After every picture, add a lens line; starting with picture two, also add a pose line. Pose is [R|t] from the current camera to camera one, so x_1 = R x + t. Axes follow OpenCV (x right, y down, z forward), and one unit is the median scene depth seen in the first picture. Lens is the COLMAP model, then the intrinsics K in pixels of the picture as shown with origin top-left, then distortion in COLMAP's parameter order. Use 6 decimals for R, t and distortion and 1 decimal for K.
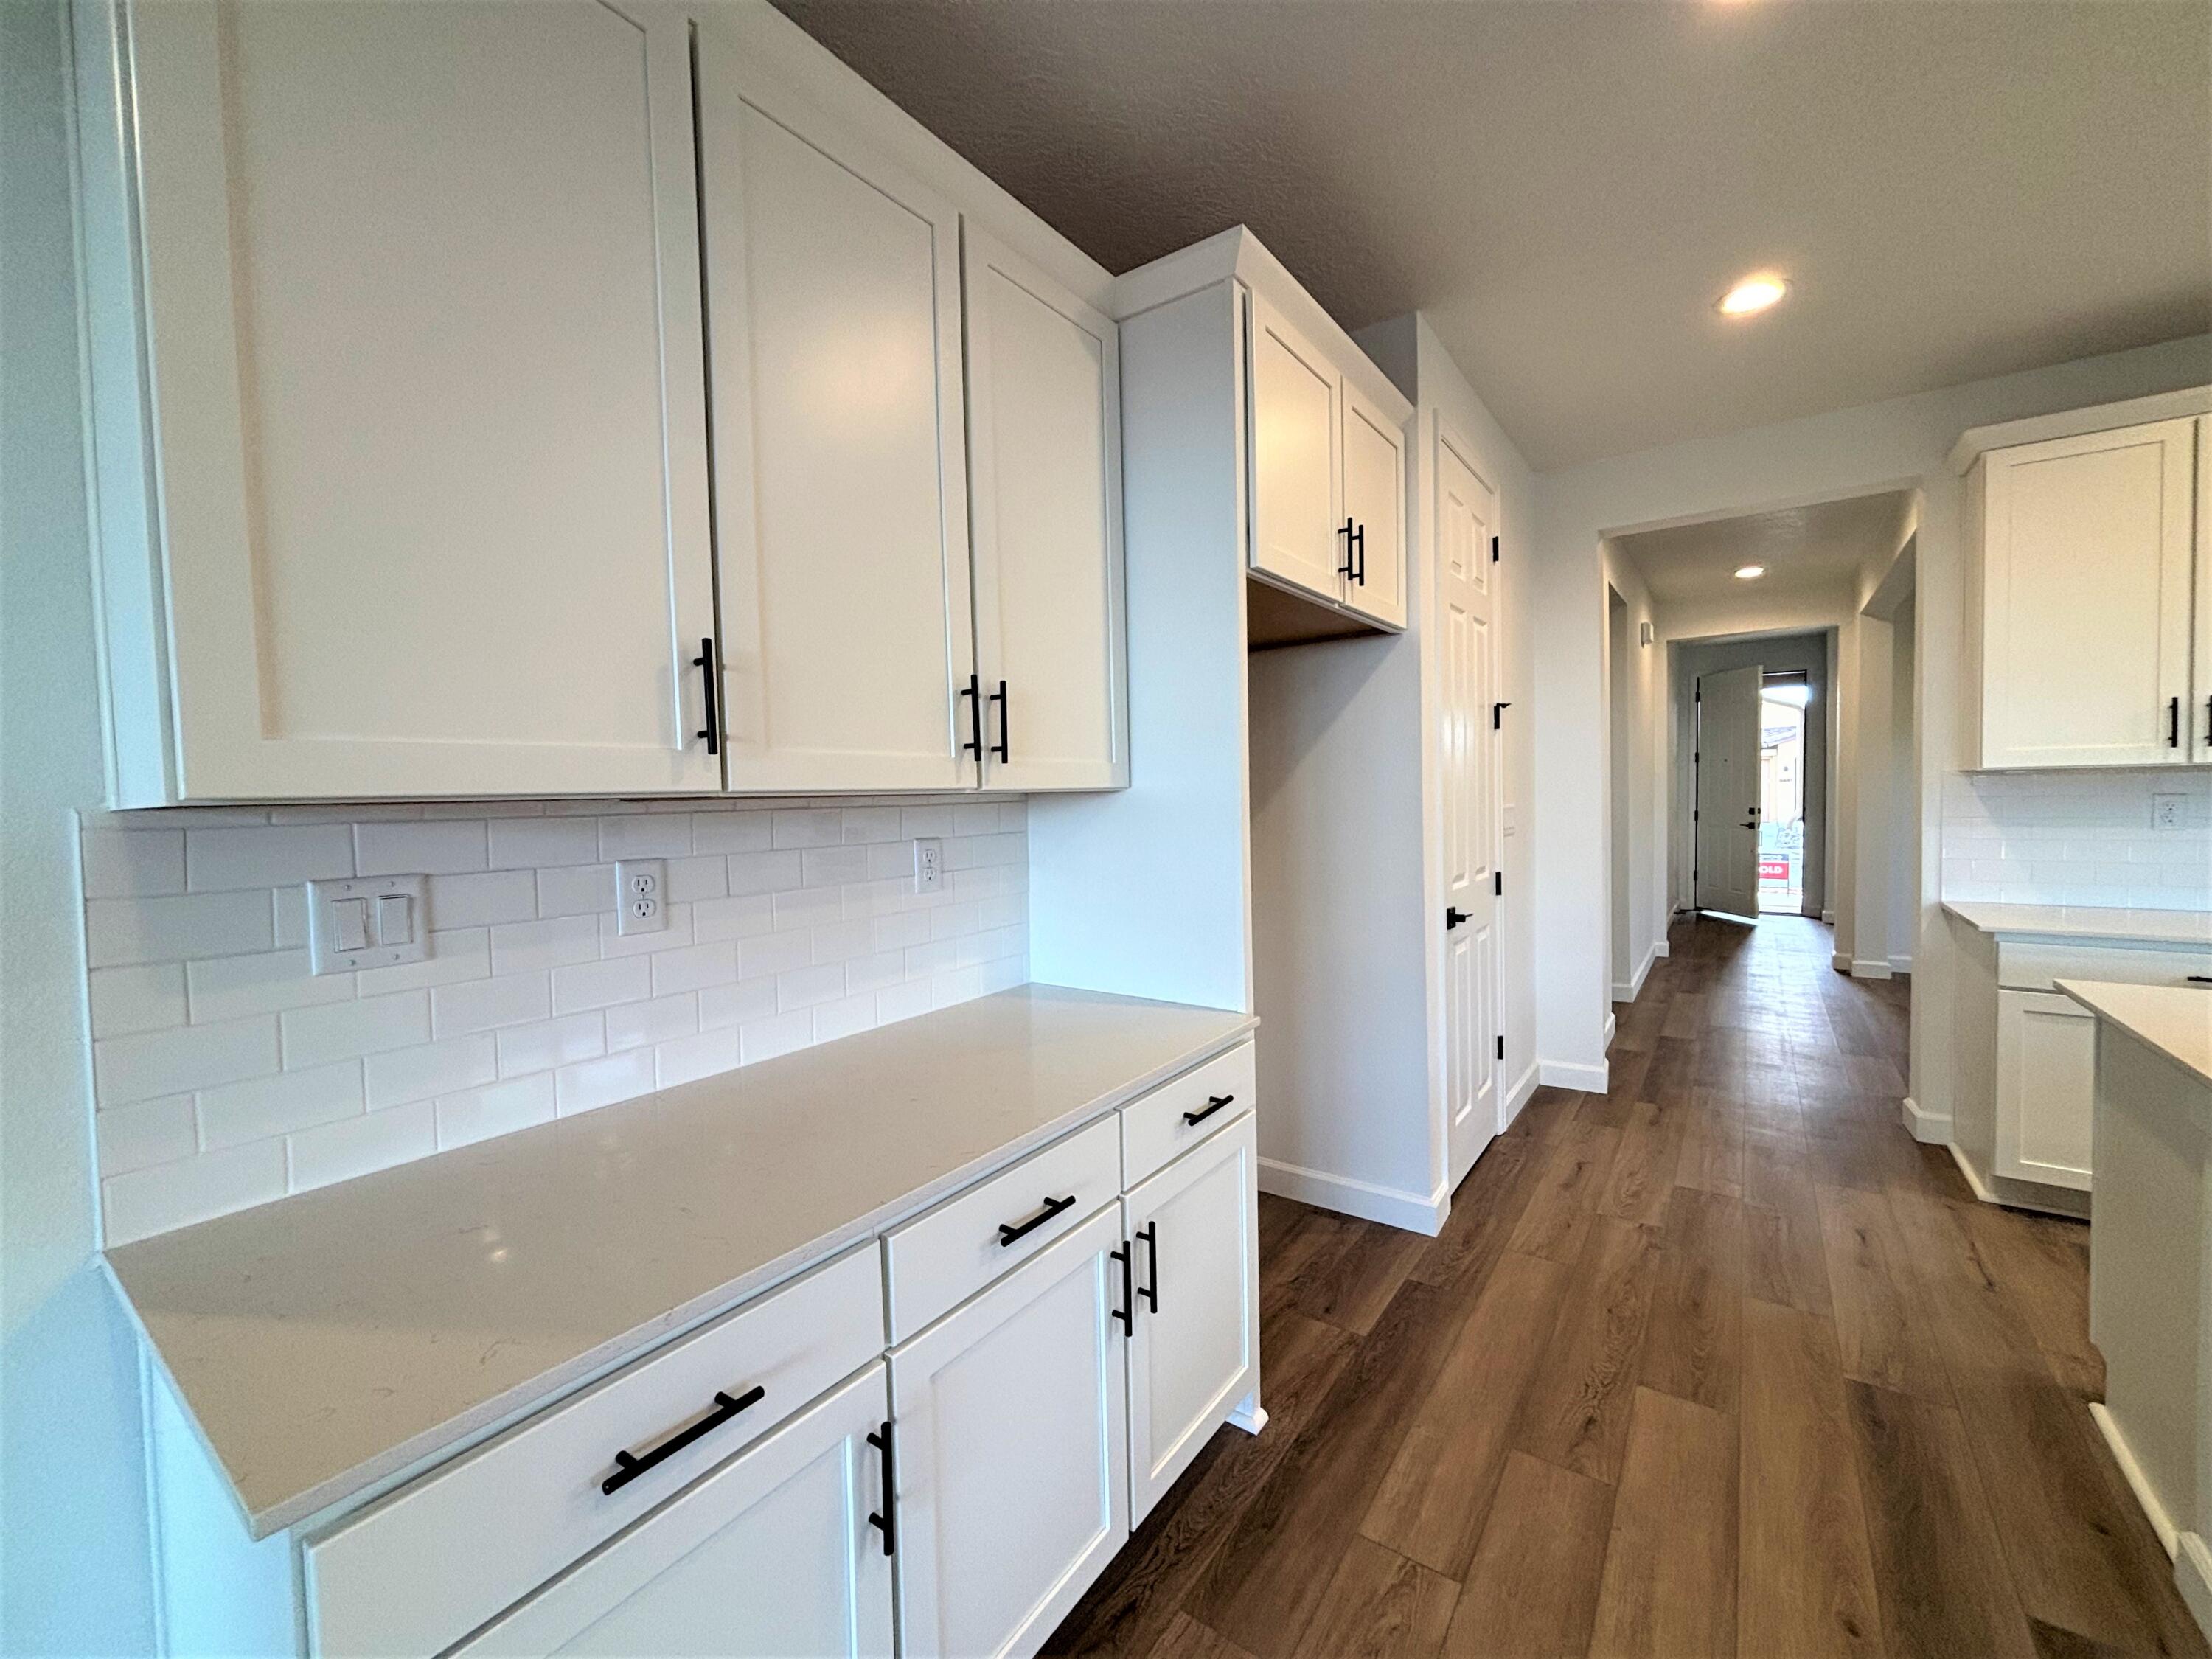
lens RADIAL K [[884.7, 0, 1107.0], [0, 884.7, 823.5], [0, 0, 1]] dist [-0.006248, 0.000061]
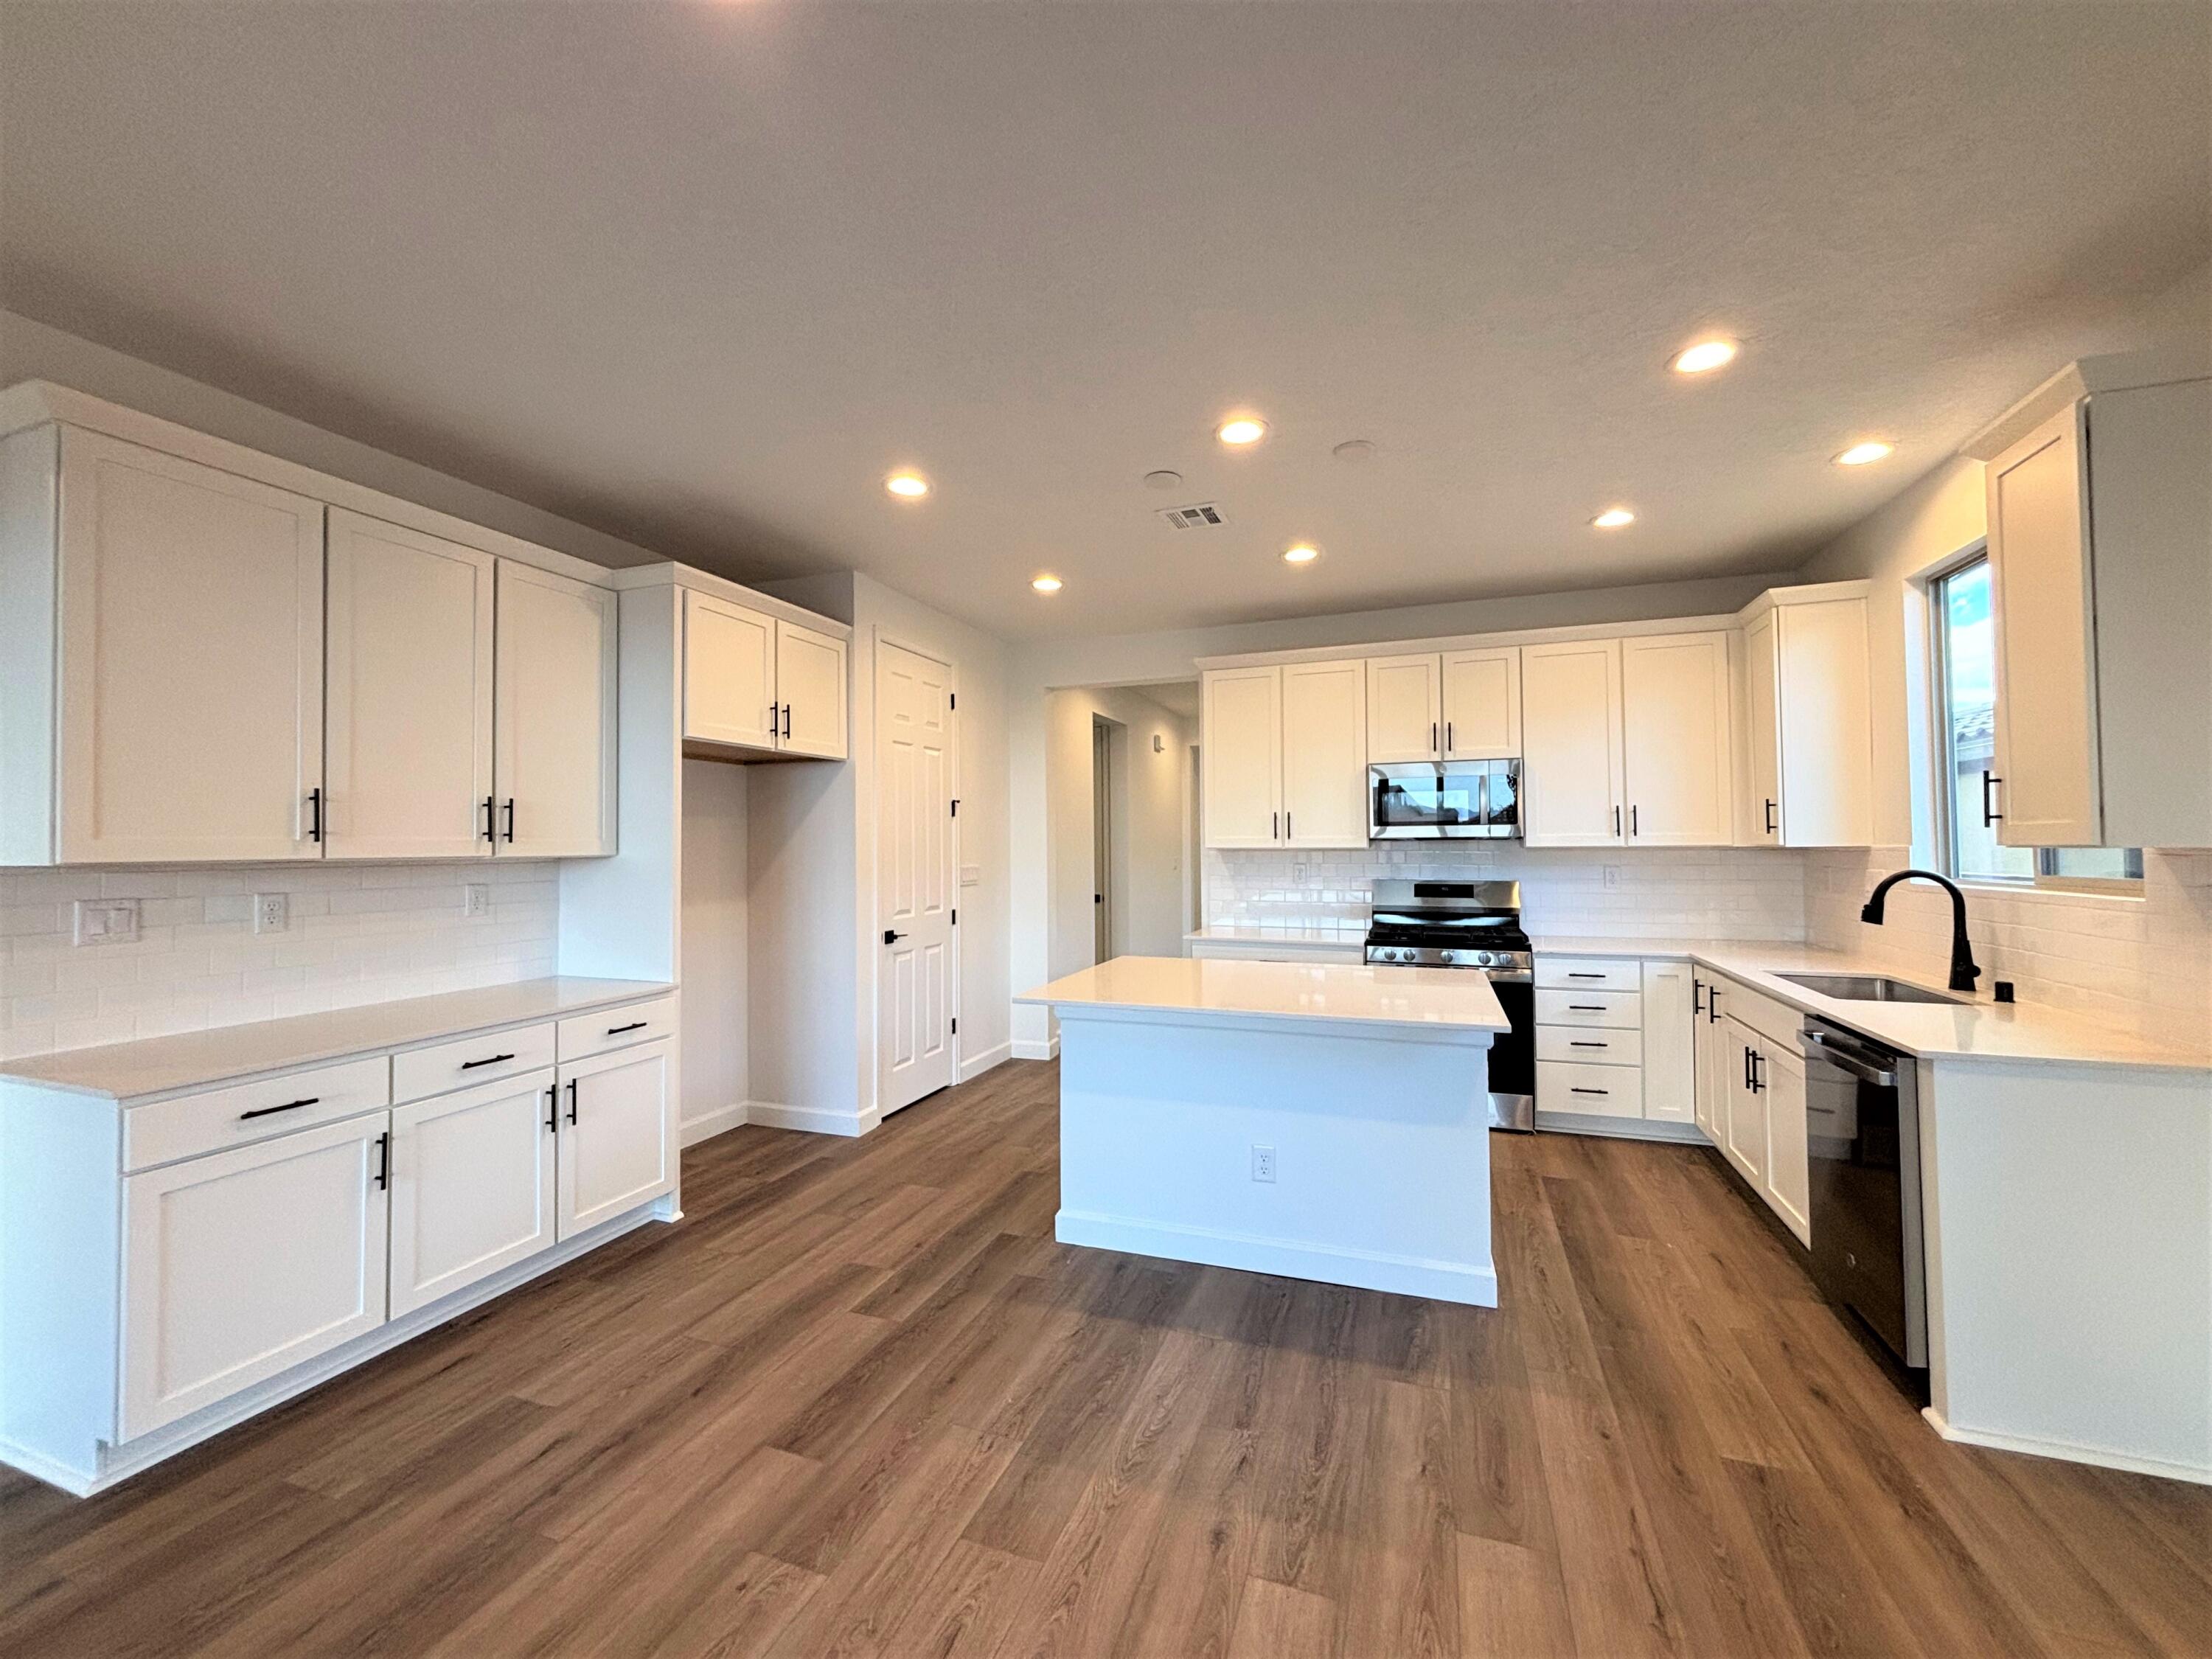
lens RADIAL K [[884.7, 0, 1111.8], [0, 884.7, 819.7], [0, 0, 1]] dist [-0.006248, 0.000061]
pose [[0.960048, 0.023165, 0.278875, 0.574971], [-0.004656, 0.997752, -0.066851, 0.001246], [-0.279797, 0.062882, 0.957998, -1.129892]]
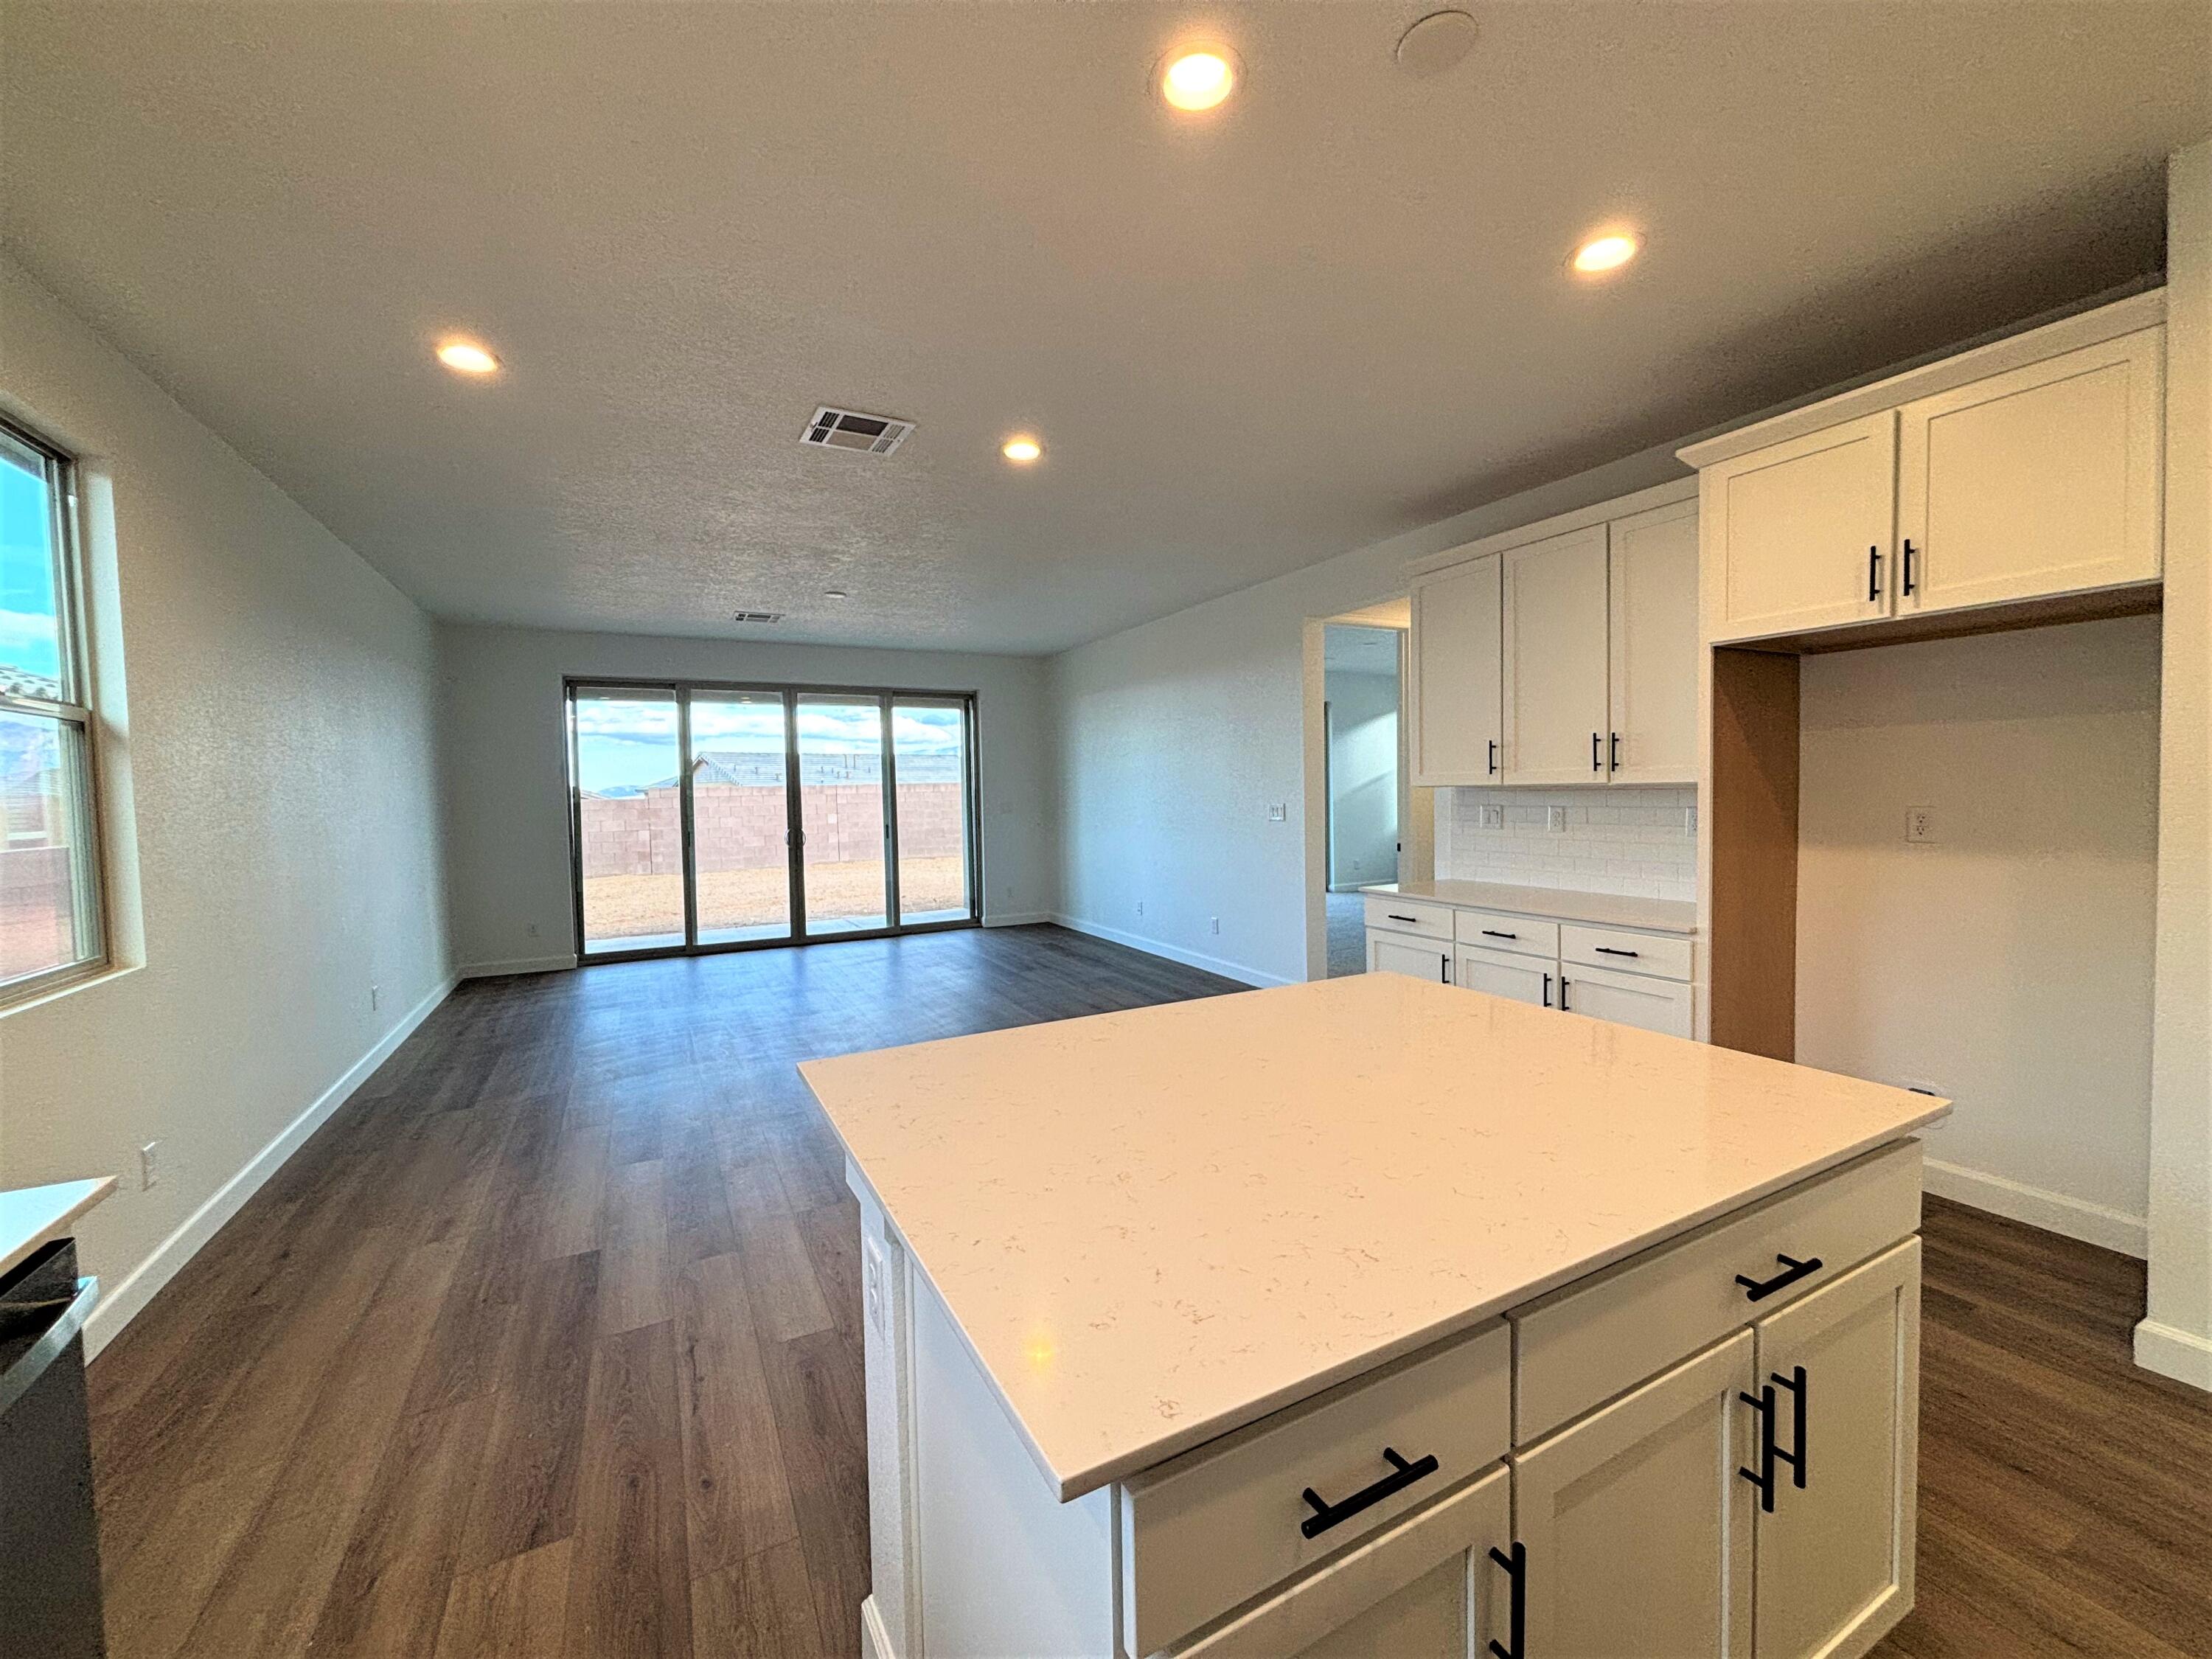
lens RADIAL K [[884.7, 0, 1104.8], [0, 884.7, 822.4], [0, 0, 1]] dist [-0.006248, 0.000061]
pose [[-0.446247, 0.066880, -0.892407, 2.323272], [0.001065, 0.997242, 0.074204, -0.103968], [0.894909, 0.032163, -0.445088, 0.836634]]
